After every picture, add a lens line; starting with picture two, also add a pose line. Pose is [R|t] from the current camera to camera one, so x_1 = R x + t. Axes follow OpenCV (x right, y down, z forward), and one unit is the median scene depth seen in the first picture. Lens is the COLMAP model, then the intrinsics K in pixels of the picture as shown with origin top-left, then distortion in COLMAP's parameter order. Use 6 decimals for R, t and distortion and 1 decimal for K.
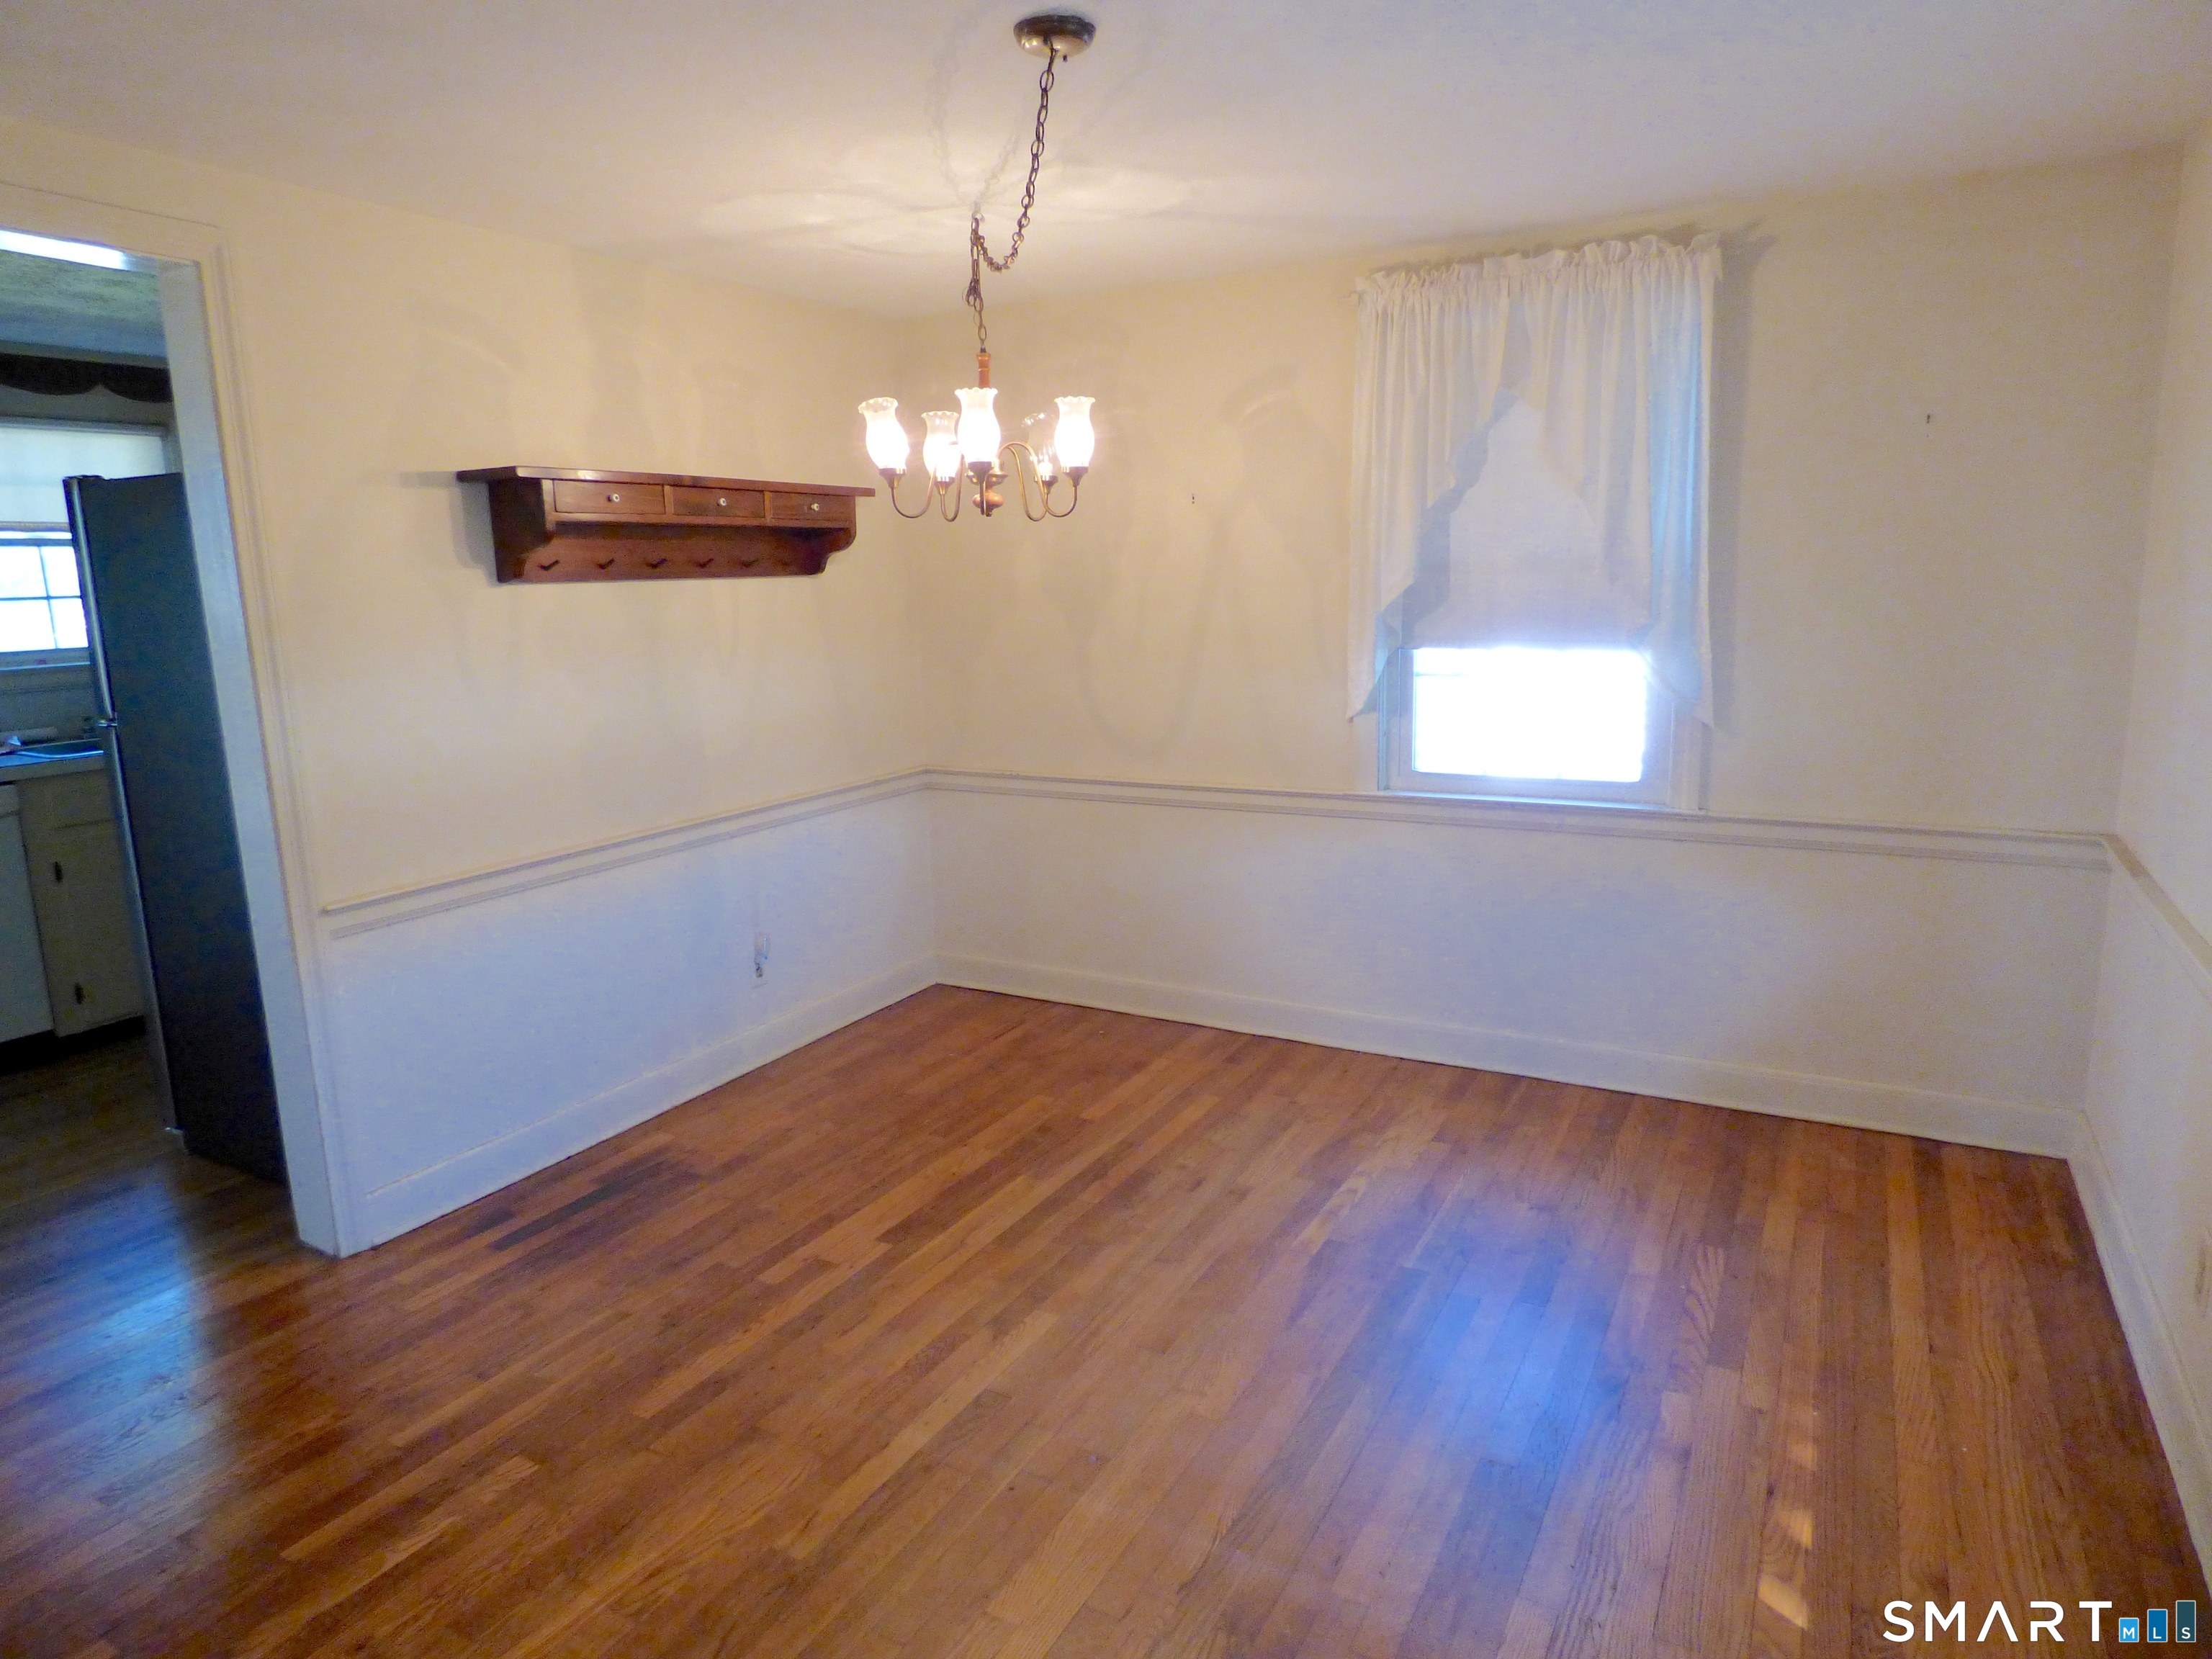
lens RADIAL K [[1302.1, 0, 1111.6], [0, 1302.1, 848.0], [0, 0, 1]] dist [-0.002721, -0.000229]
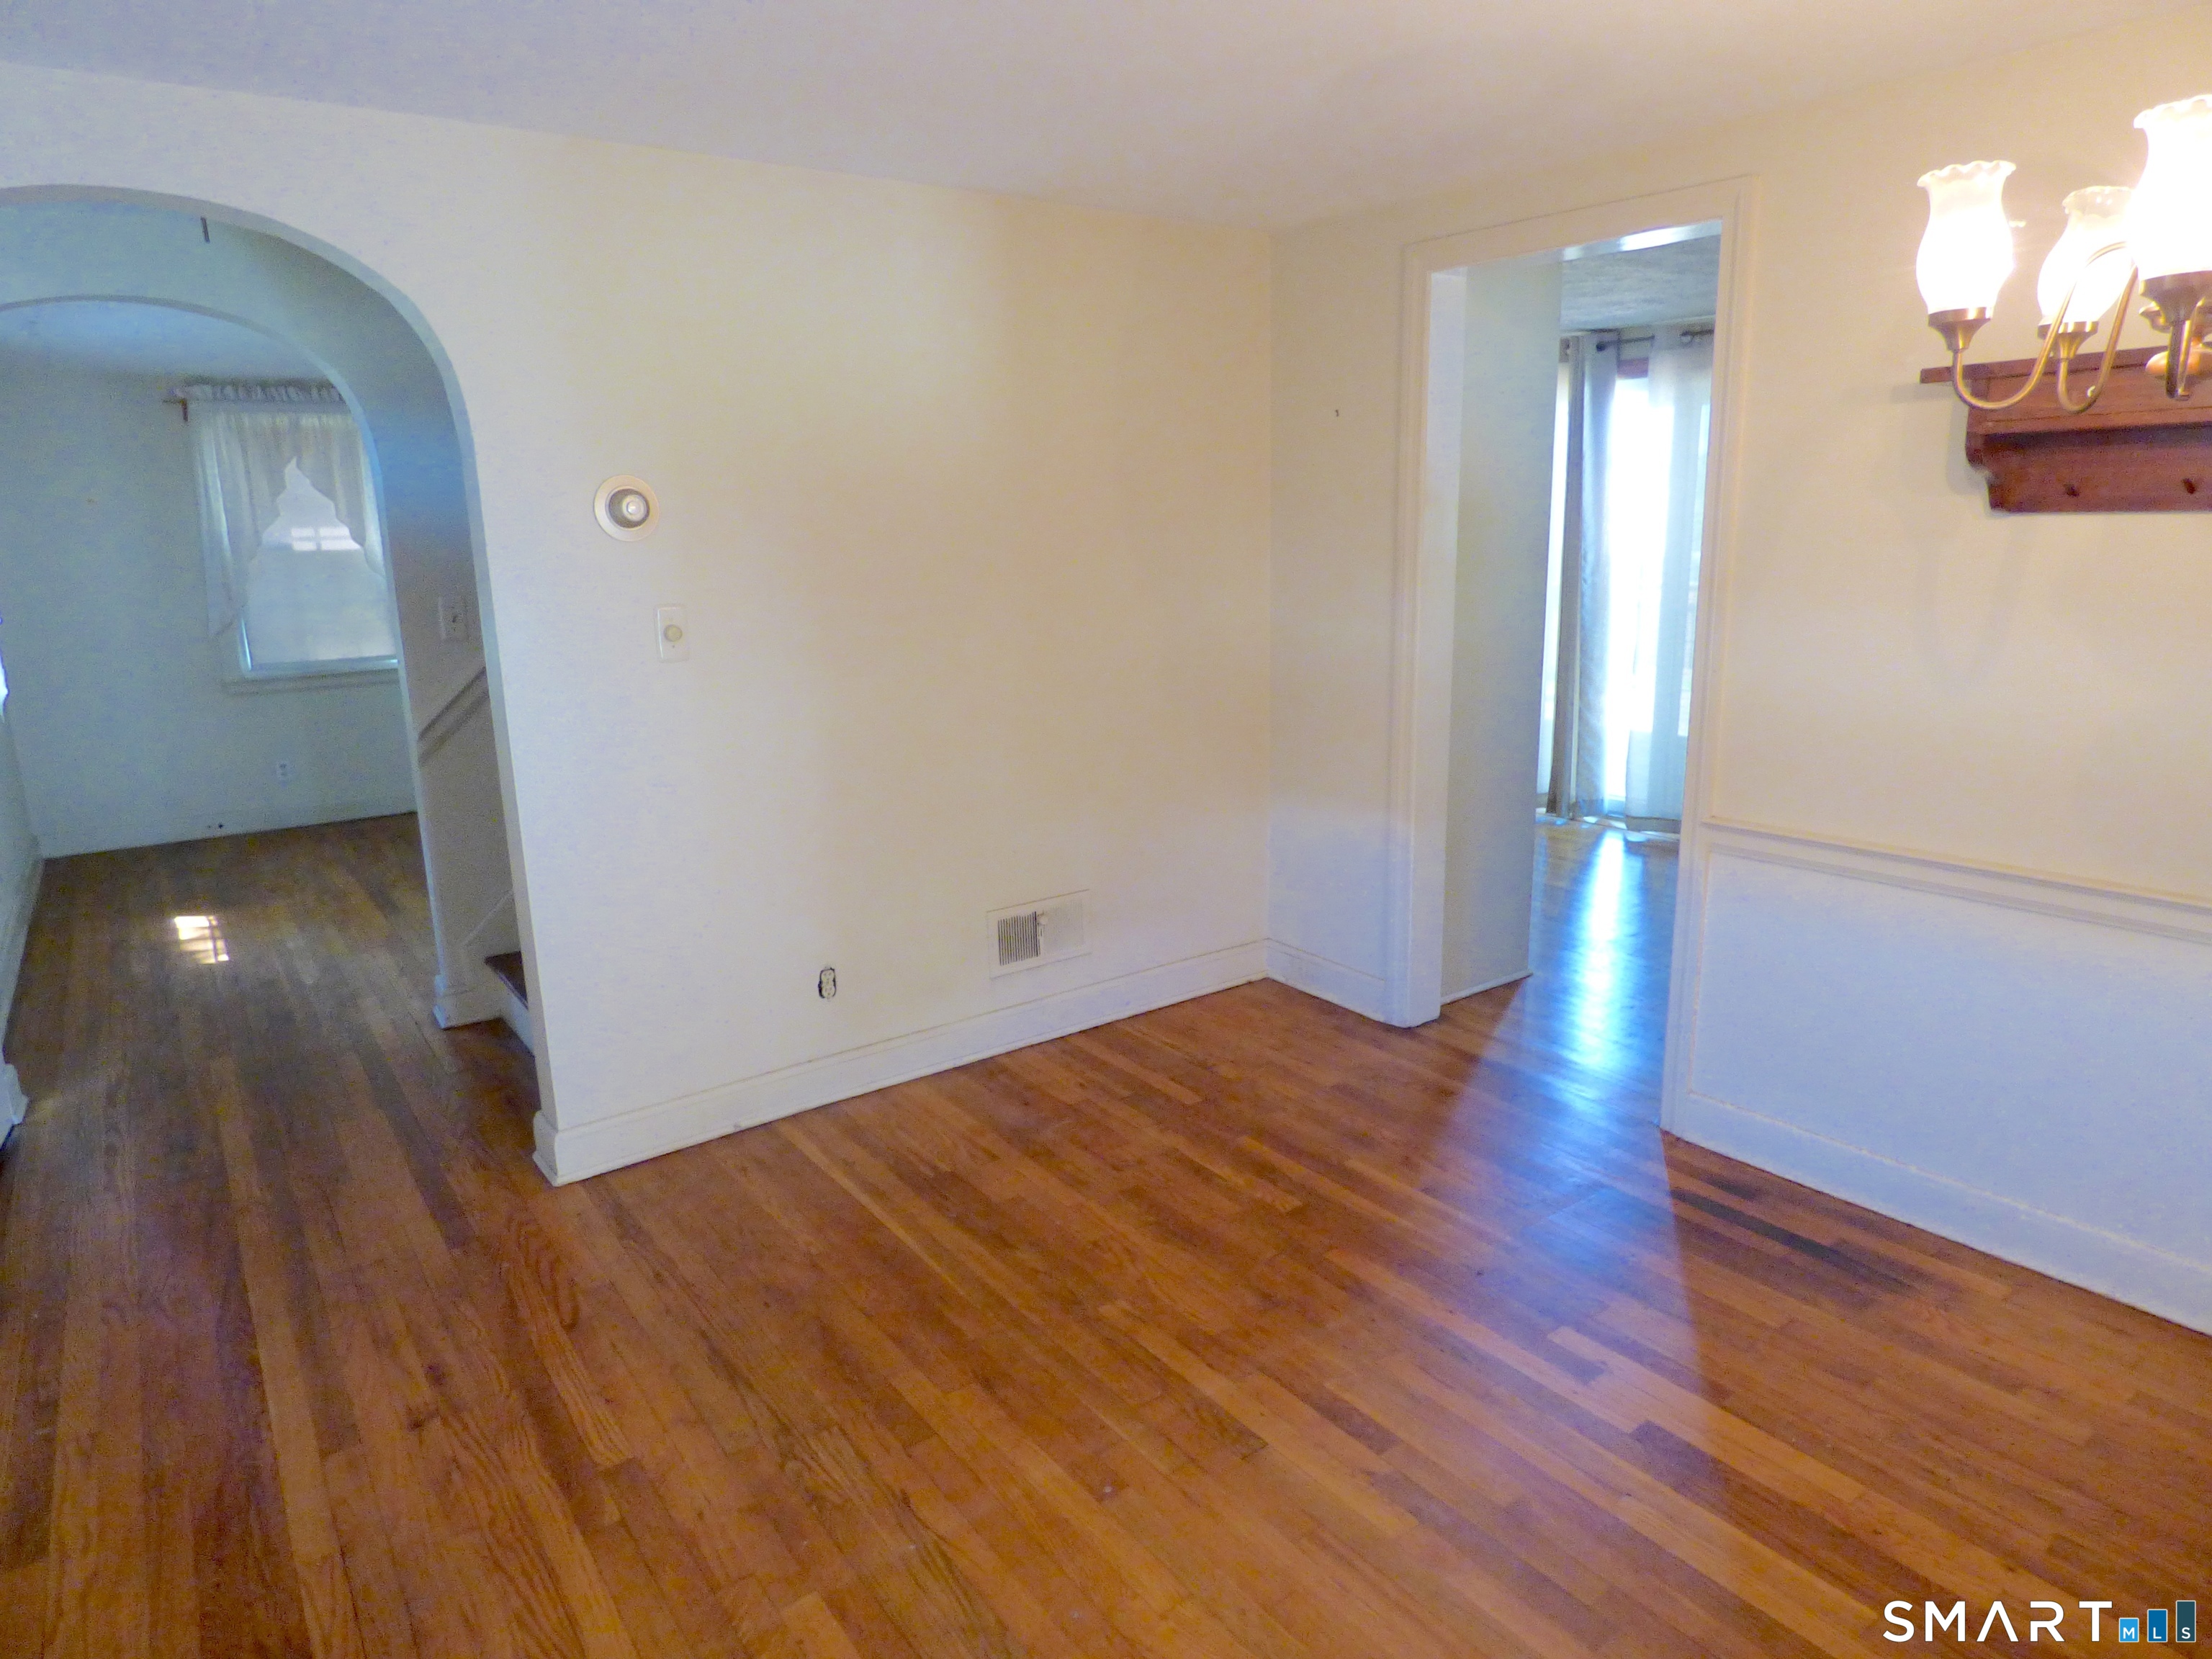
lens RADIAL K [[1317.6, 0, 1106.0], [0, 1317.6, 829.5], [0, 0, 1]] dist [-0.014593, 0.000086]
pose [[-0.414311, 0.233967, -0.879549, 0.556998], [-0.153295, 0.934648, 0.320833, -0.219893], [0.897133, 0.267755, -0.351369, 0.948465]]
